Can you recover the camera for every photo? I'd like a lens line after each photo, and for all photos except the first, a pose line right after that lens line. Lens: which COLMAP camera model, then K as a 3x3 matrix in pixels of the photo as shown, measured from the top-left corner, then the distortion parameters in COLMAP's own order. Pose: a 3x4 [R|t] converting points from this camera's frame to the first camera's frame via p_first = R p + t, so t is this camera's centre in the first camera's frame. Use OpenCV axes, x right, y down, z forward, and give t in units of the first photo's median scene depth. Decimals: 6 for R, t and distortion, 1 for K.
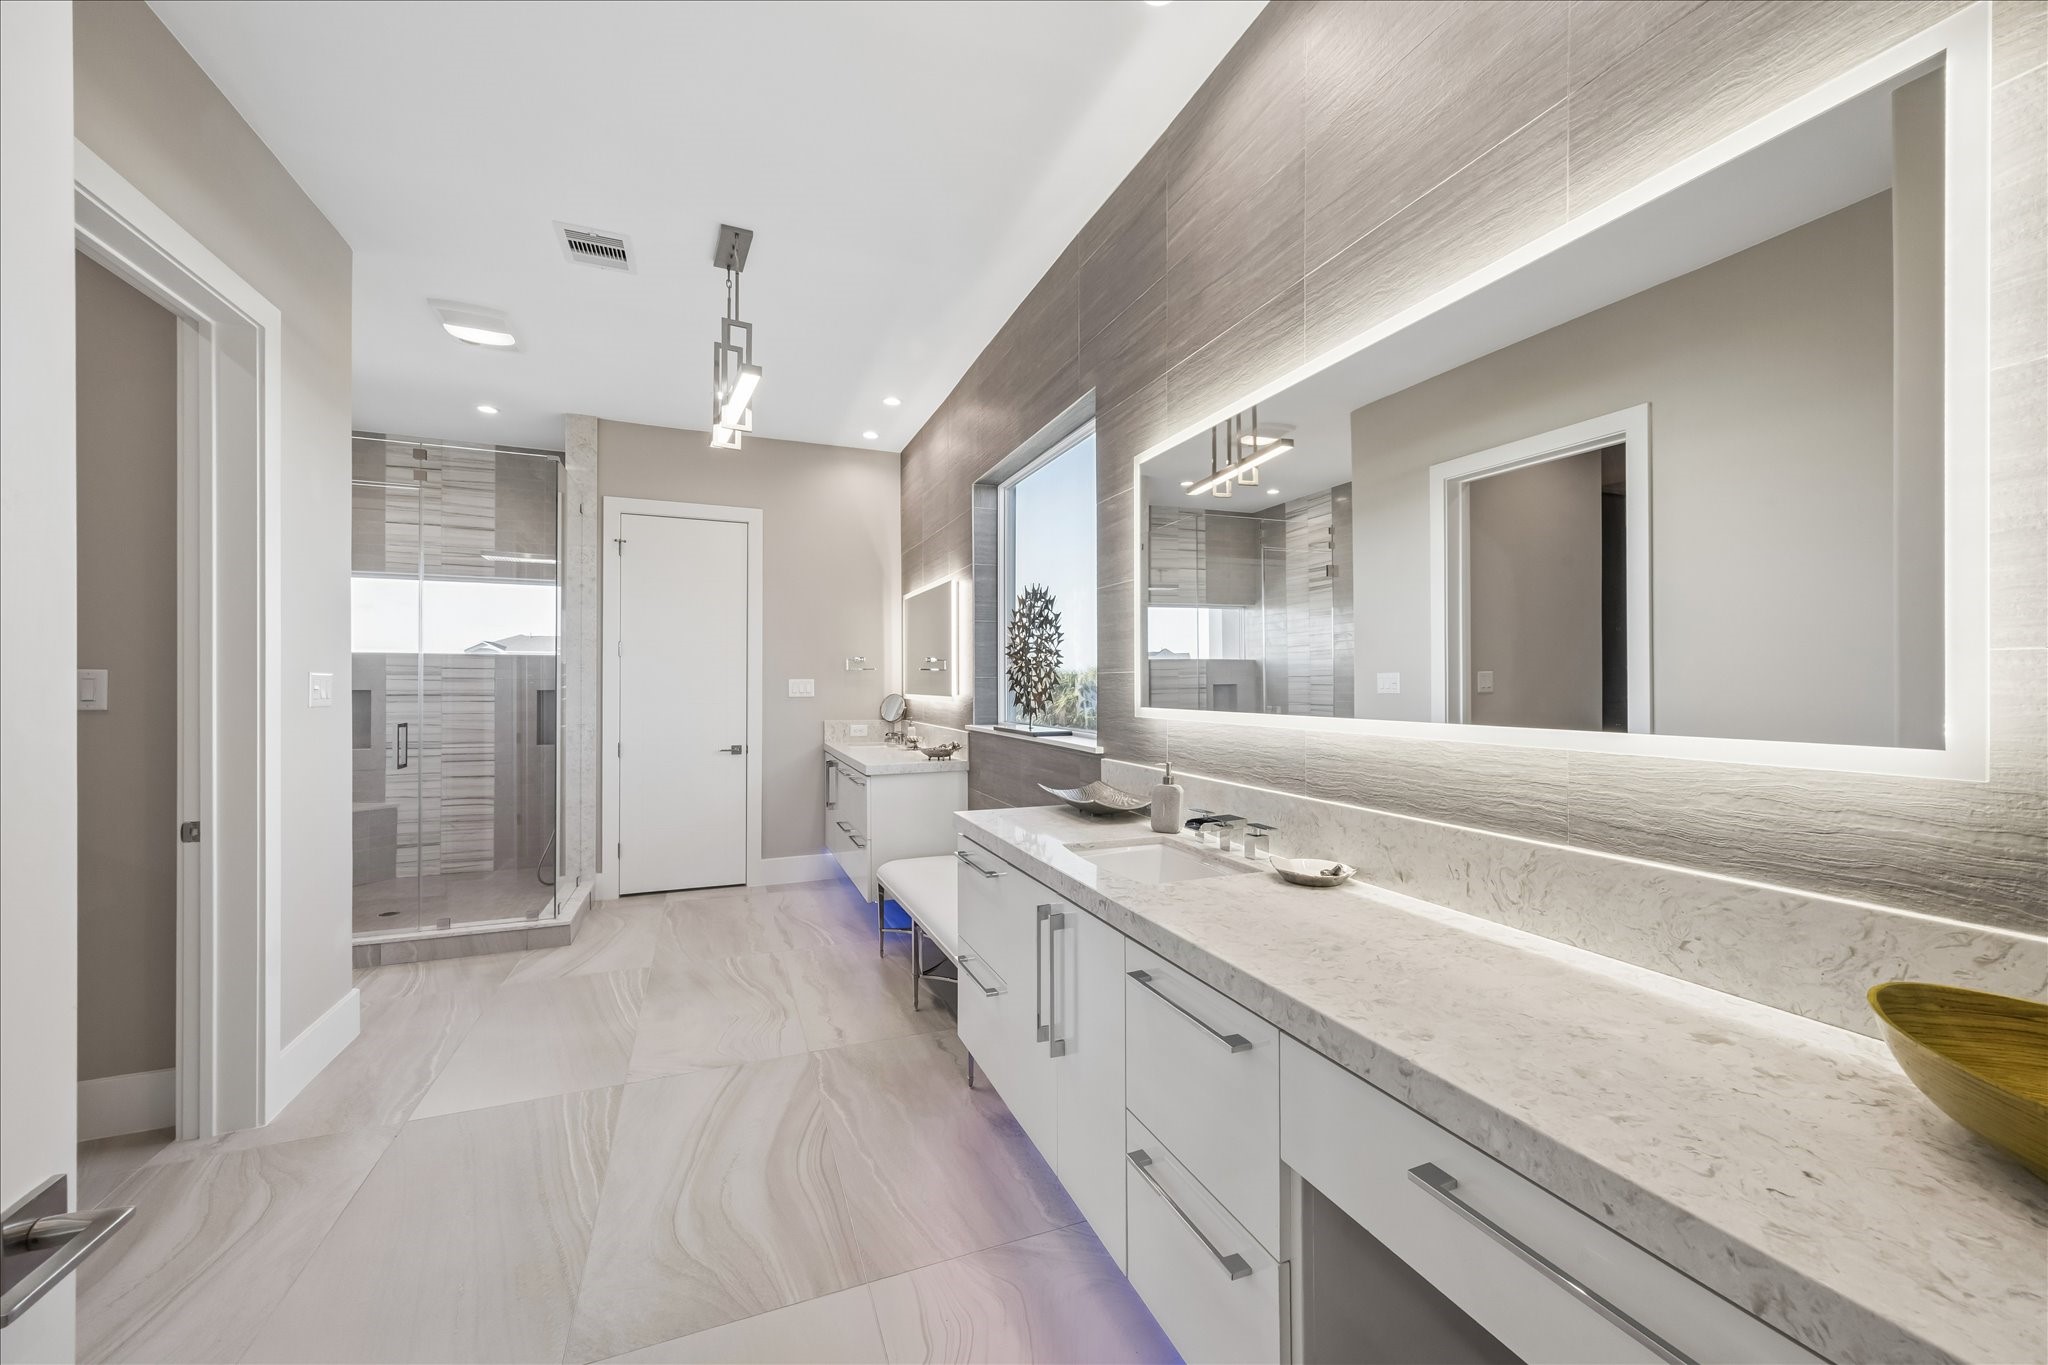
lens RADIAL K [[802.8, 0, 1030.4], [0, 802.8, 690.5], [0, 0, 1]] dist [0.006600, 0.000183]
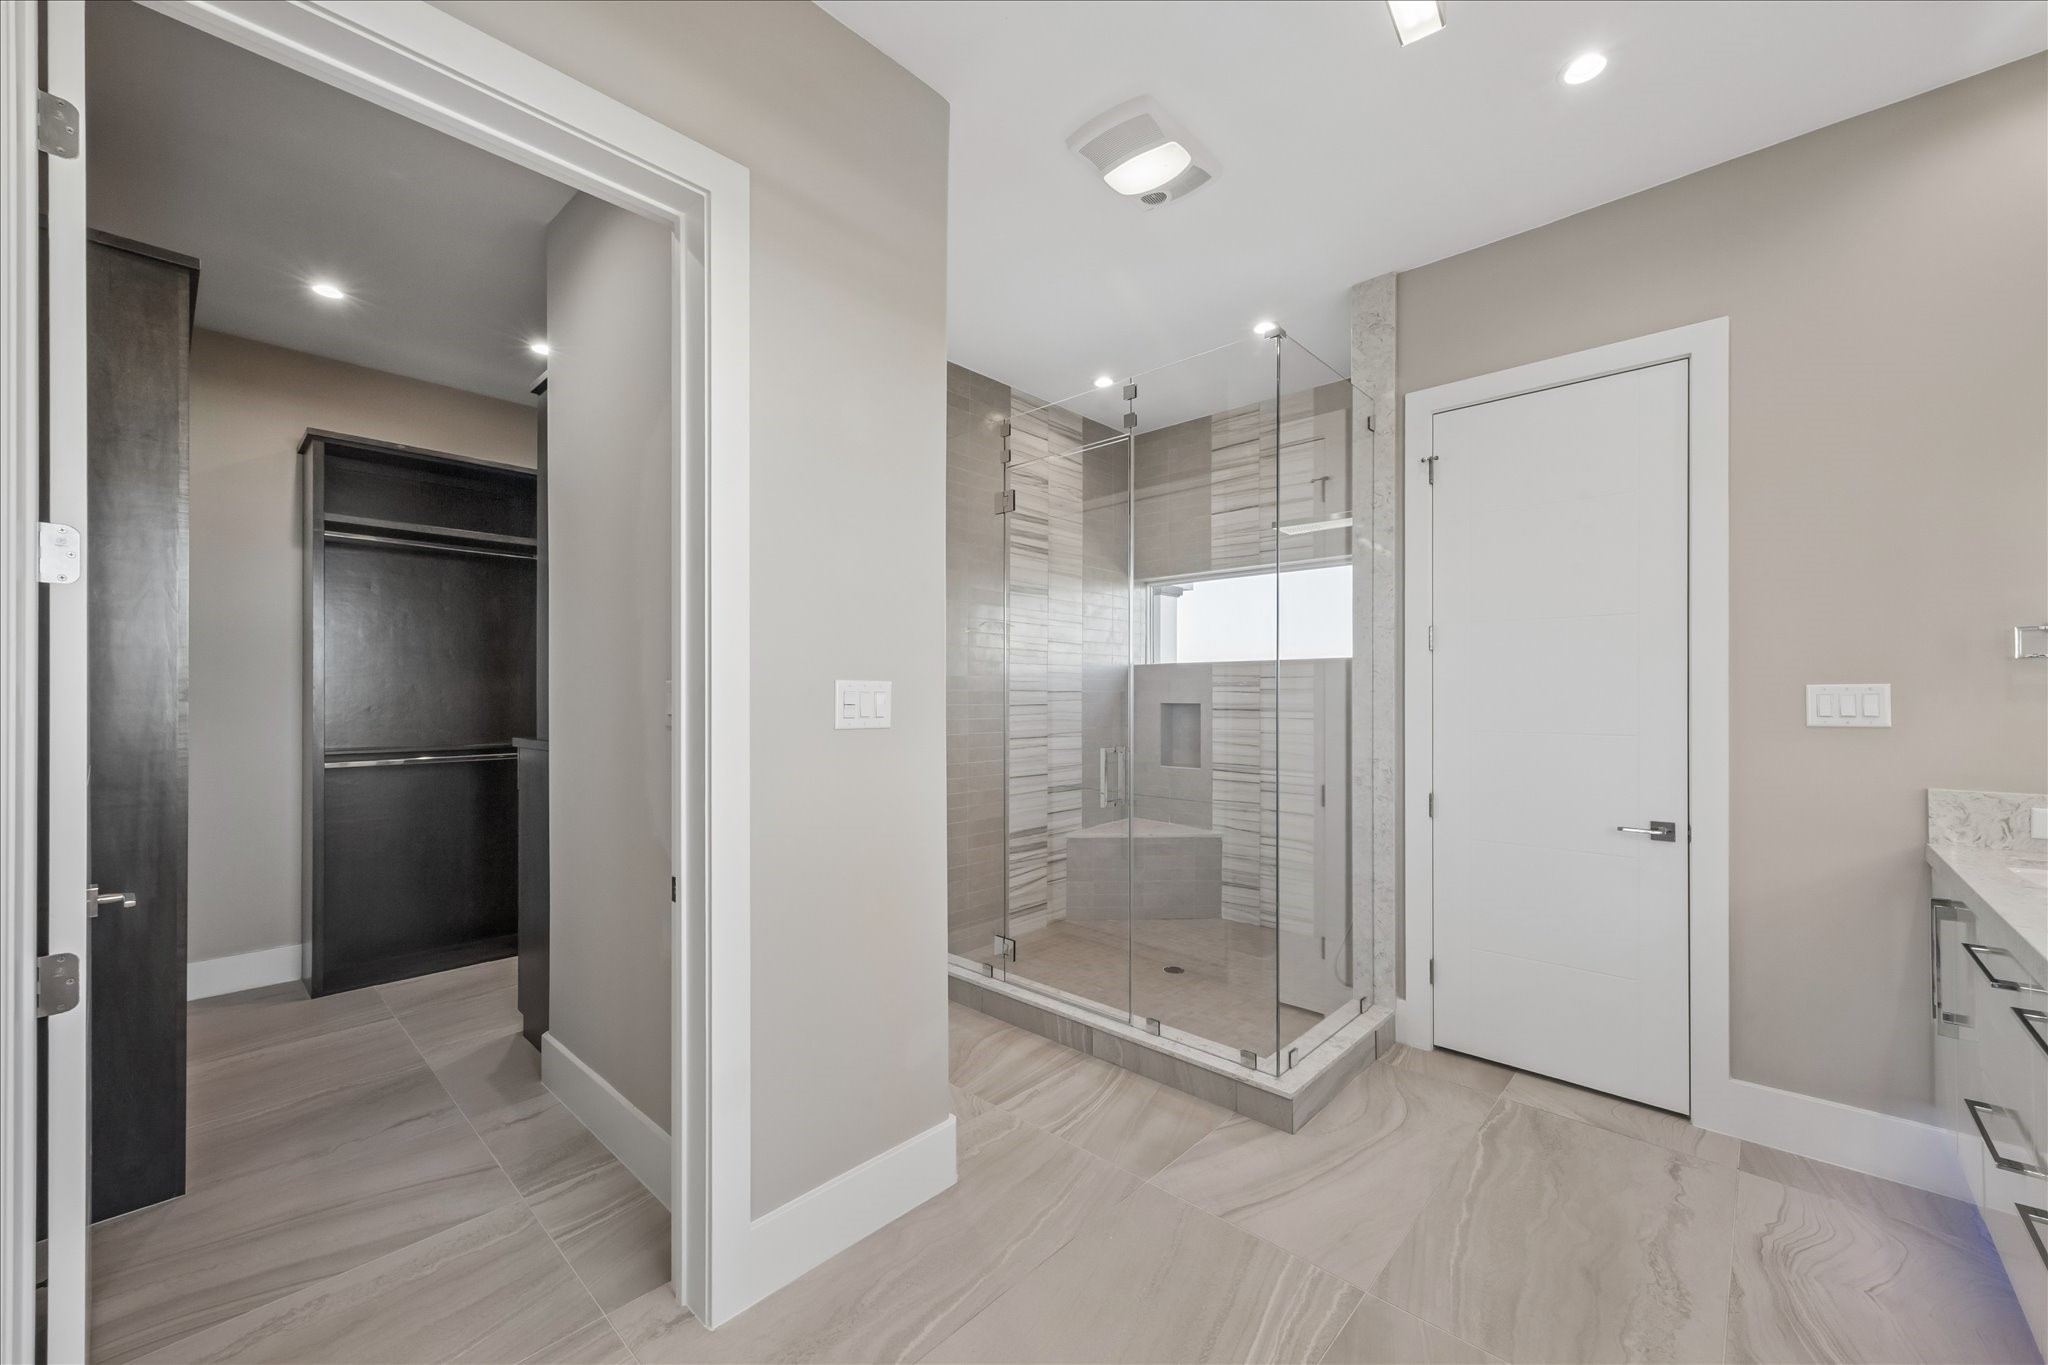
lens RADIAL K [[802.8, 0, 1030.4], [0, 802.8, 690.5], [0, 0, 1]] dist [0.006600, 0.000183]
pose [[0.432177, -0.007804, -0.901755, -0.096534], [-0.006742, 0.999907, -0.011885, -0.003205], [0.901764, 0.011217, 0.432084, 0.471680]]
